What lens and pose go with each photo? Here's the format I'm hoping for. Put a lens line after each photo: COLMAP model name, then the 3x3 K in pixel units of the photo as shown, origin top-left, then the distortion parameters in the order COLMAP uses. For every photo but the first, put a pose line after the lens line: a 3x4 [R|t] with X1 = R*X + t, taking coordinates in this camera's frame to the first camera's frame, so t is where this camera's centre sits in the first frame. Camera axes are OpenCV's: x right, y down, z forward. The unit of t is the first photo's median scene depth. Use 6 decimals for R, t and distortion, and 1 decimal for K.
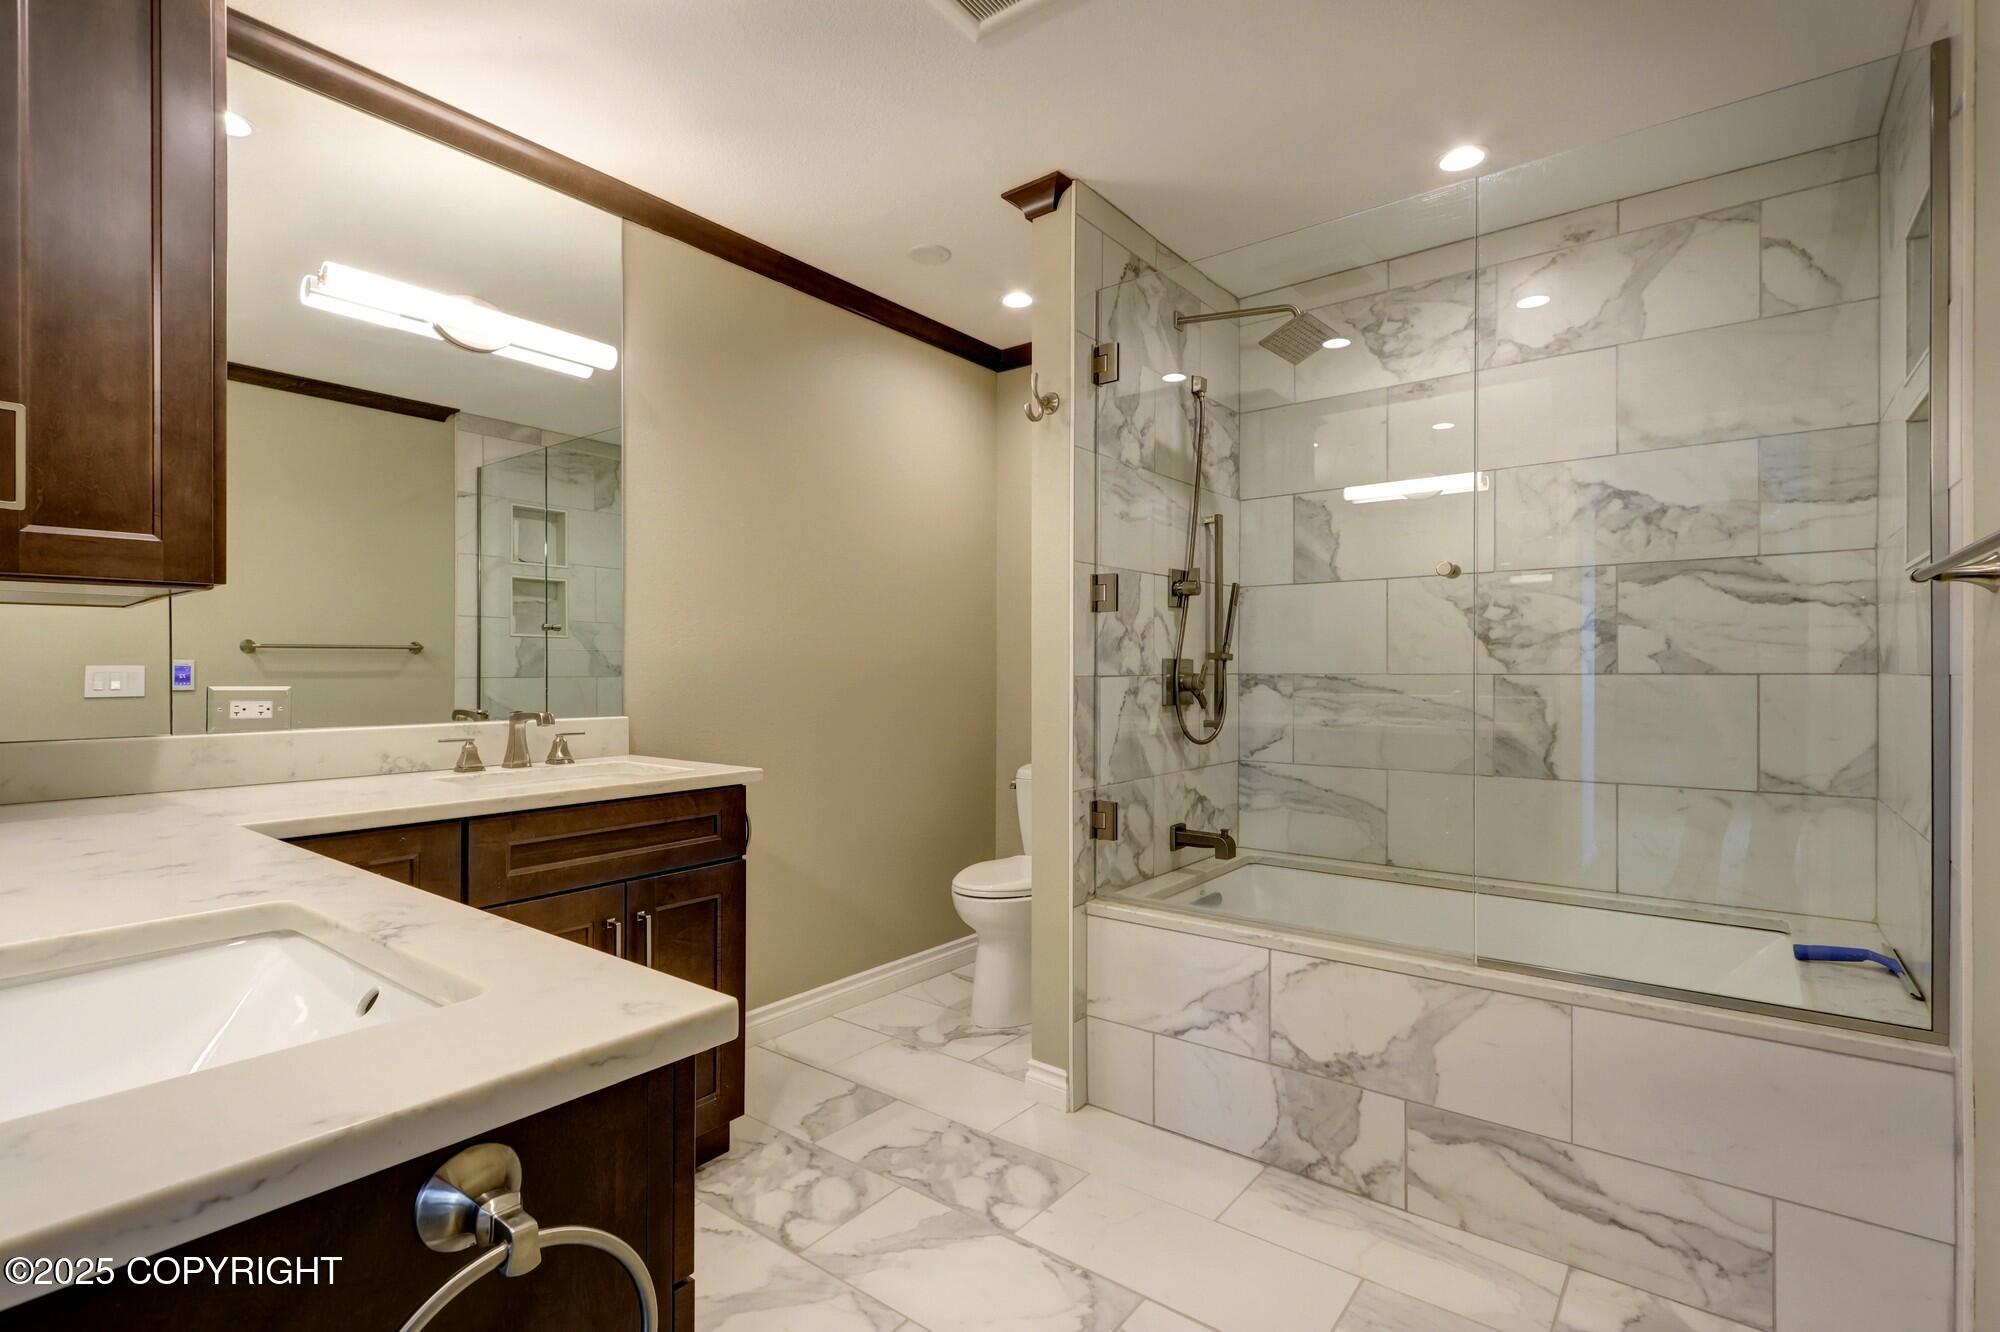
lens RADIAL K [[938.4, 0, 997.0], [0, 938.4, 671.1], [0, 0, 1]] dist [0.014529, -0.000135]
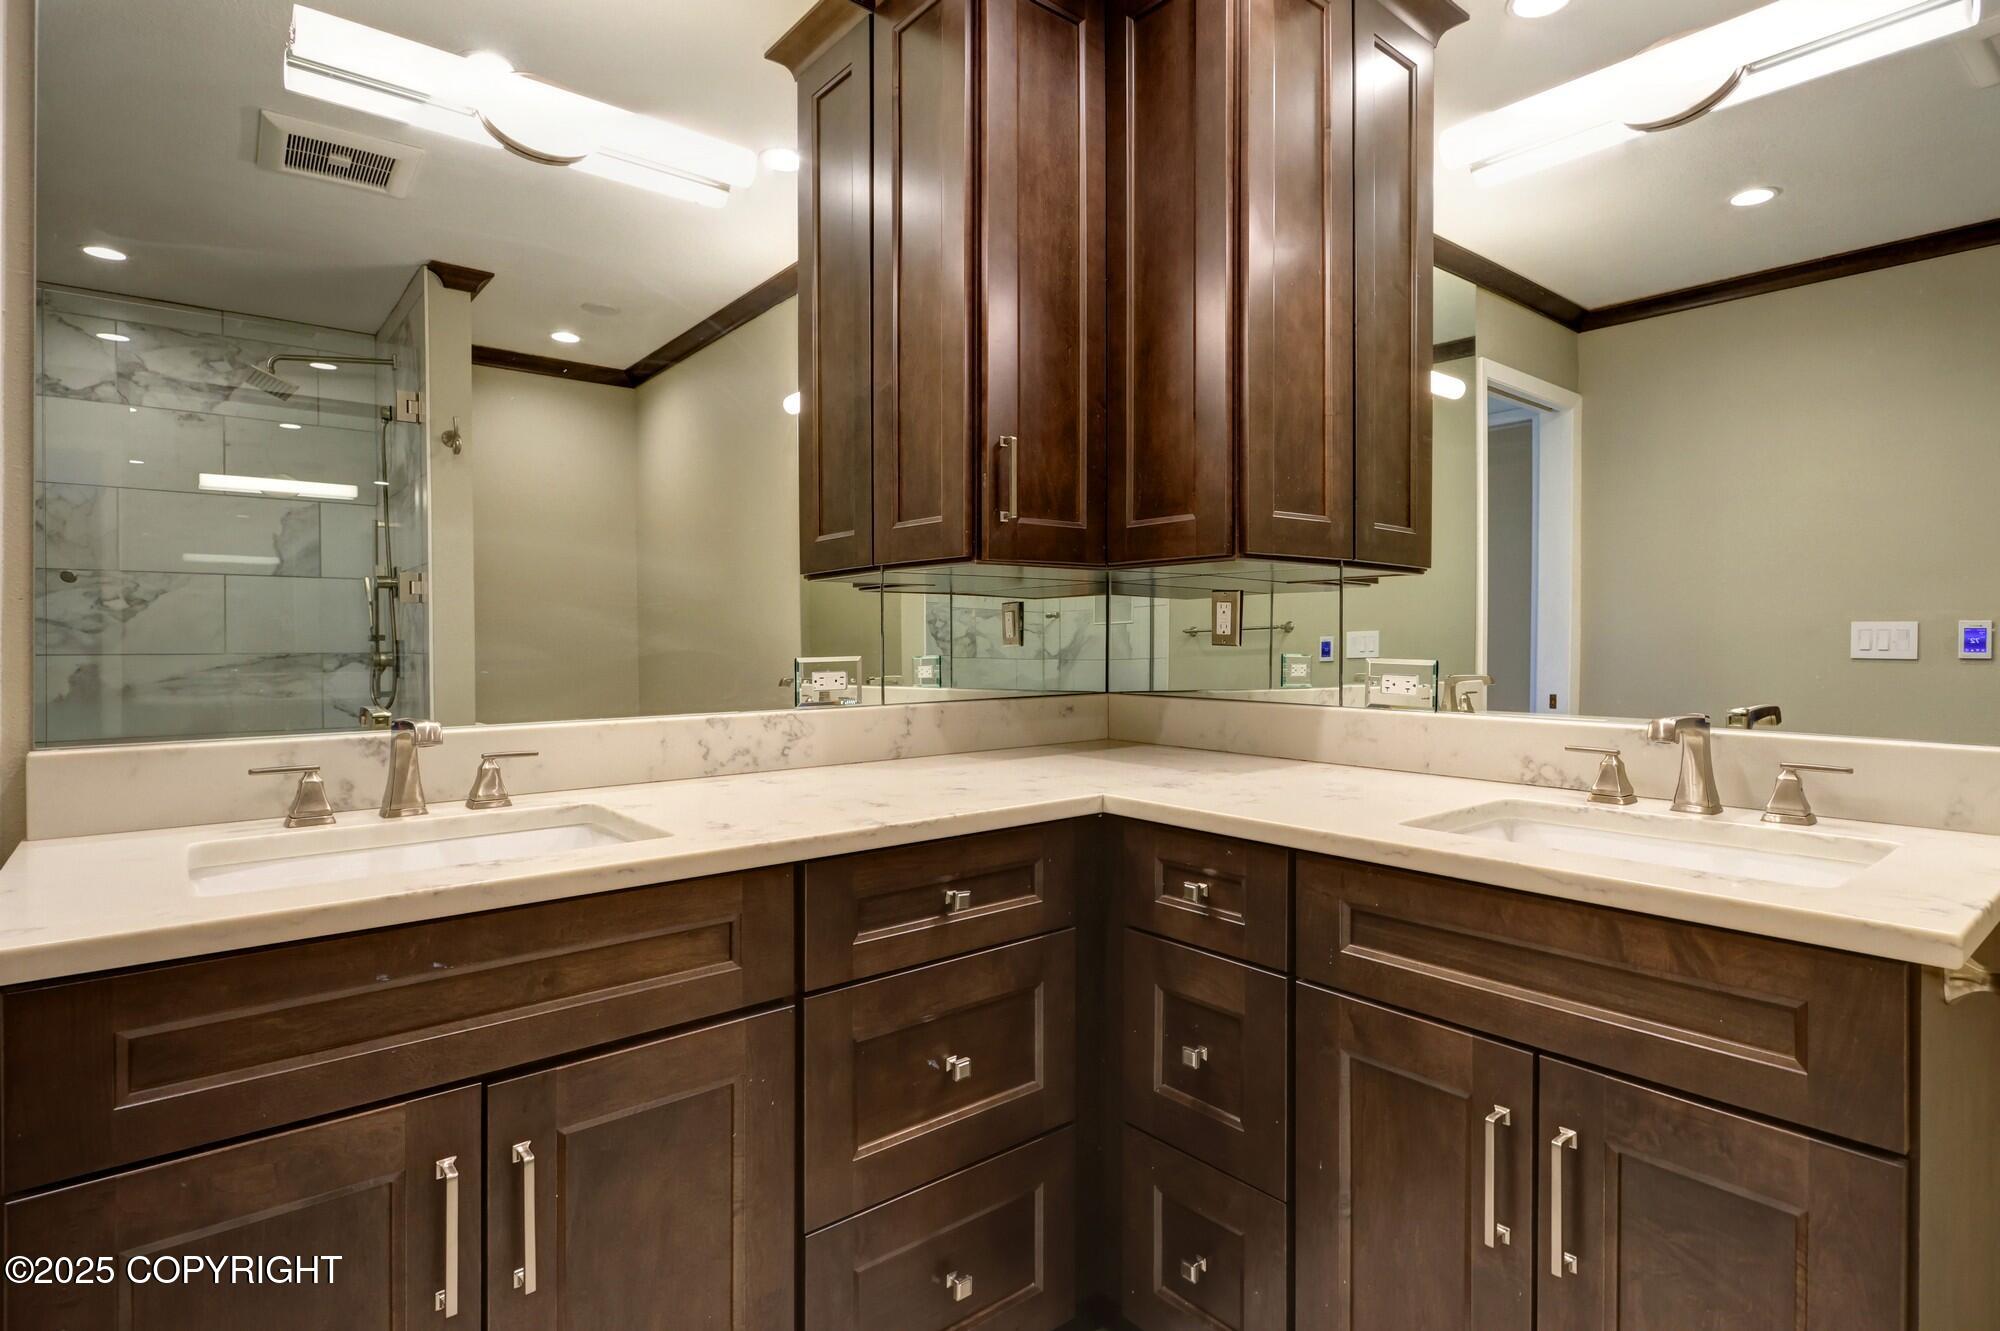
lens RADIAL K [[1013.1, 0, 1007.1], [0, 1013.1, 640.4], [0, 0, 1]] dist [-0.000868, -0.000282]
pose [[-0.208503, 0.007697, -0.977991, 0.198028], [0.004826, 0.999965, 0.006841, -0.008834], [0.978010, -0.003294, -0.208533, 0.782870]]
